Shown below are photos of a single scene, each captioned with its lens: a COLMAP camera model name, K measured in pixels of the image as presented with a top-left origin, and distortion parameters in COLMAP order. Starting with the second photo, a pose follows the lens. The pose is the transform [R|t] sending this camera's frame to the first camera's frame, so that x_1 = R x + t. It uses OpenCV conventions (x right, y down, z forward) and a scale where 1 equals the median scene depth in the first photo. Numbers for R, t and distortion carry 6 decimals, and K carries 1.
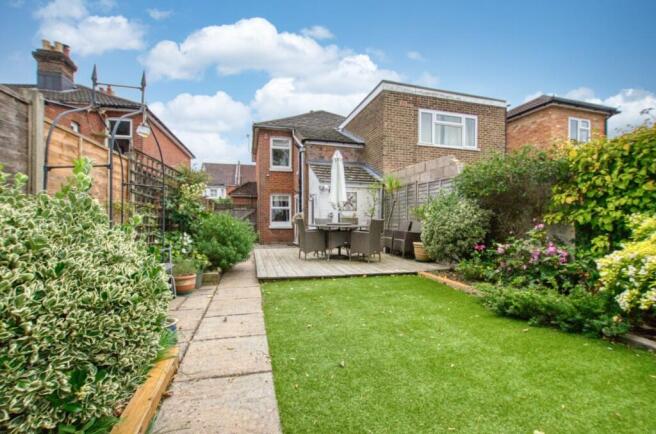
lens RADIAL K [[283.5, 0, 327.0], [0, 283.5, 217.9], [0, 0, 1]] dist [-0.002663, 0.000620]
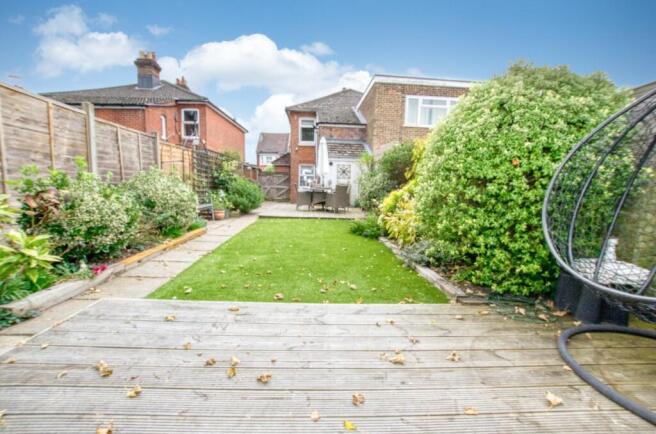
lens RADIAL K [[283.5, 0, 327.2], [0, 283.5, 215.5], [0, 0, 1]] dist [-0.002663, 0.000620]
pose [[0.979529, 0.042197, -0.196829, 0.251051], [-0.020588, 0.993655, 0.110570, -0.000285], [0.200246, -0.104255, 0.974183, -0.311365]]
